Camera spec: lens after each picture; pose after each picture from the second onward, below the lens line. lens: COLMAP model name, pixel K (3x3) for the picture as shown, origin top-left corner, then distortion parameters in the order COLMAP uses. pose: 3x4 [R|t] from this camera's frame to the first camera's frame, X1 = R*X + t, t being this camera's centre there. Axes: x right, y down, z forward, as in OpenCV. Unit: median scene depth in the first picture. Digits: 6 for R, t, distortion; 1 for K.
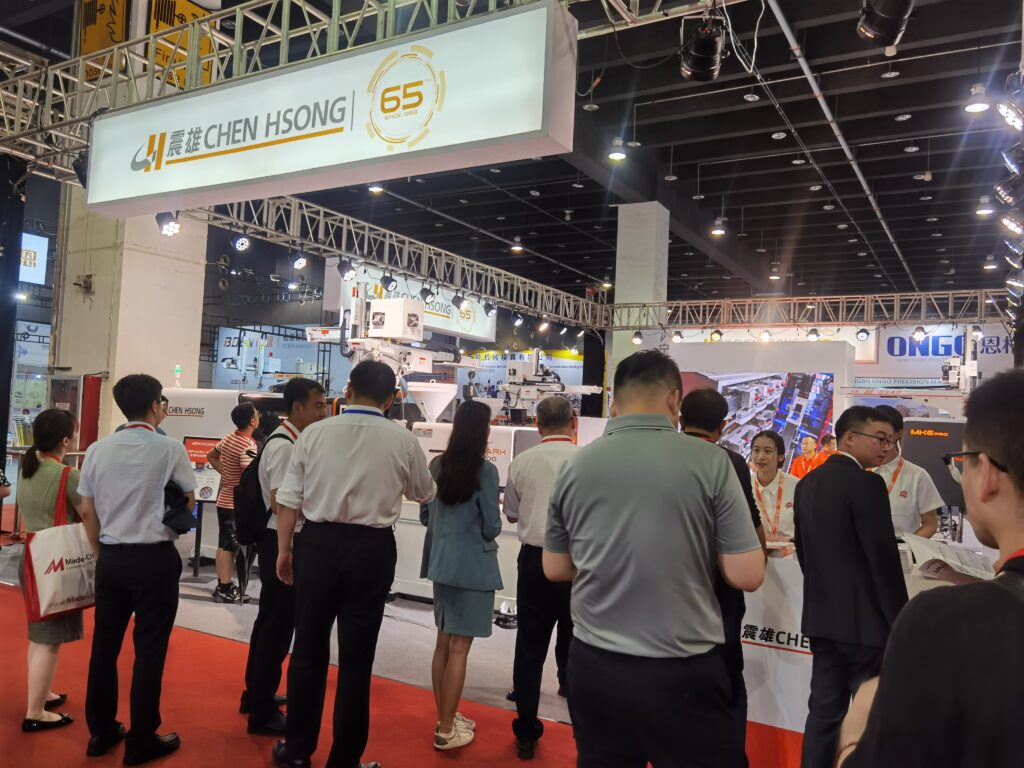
lens RADIAL K [[811.8, 0, 513.3], [0, 811.8, 389.8], [0, 0, 1]] dist [0.025105, -0.013605]
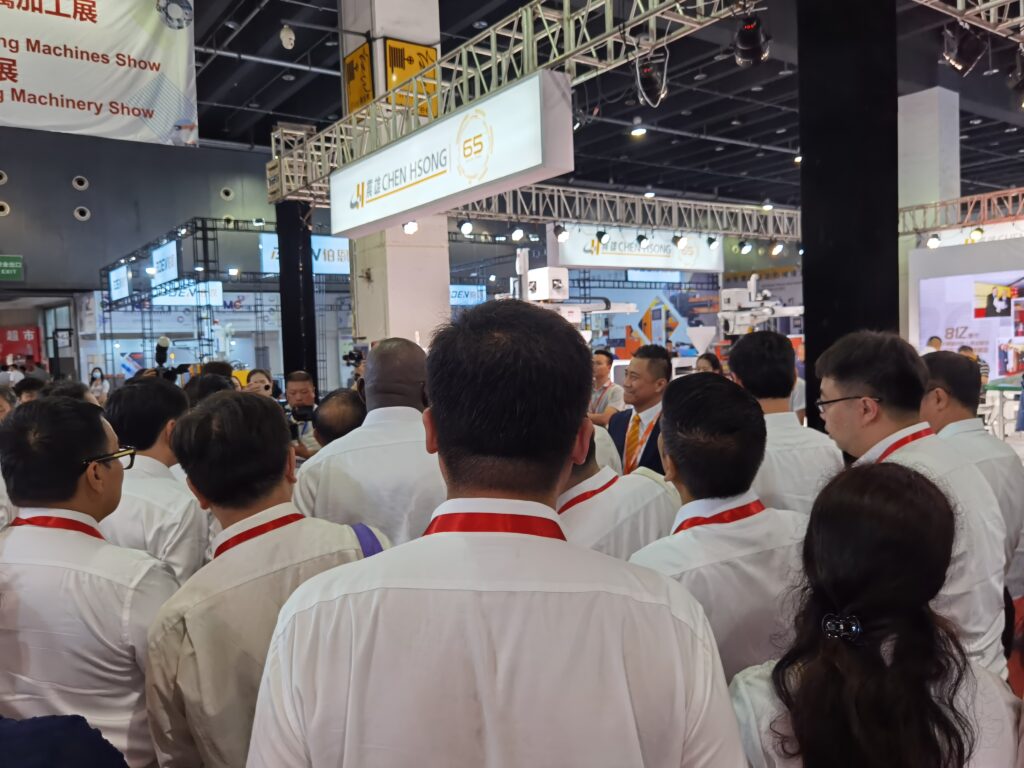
lens RADIAL K [[811.8, 0, 510.6], [0, 811.8, 380.1], [0, 0, 1]] dist [0.025105, -0.013605]
pose [[0.910593, -0.064340, -0.408266, 0.295193], [0.096980, 0.993492, 0.059735, -0.015936], [0.401766, -0.093988, 0.910906, -0.198549]]
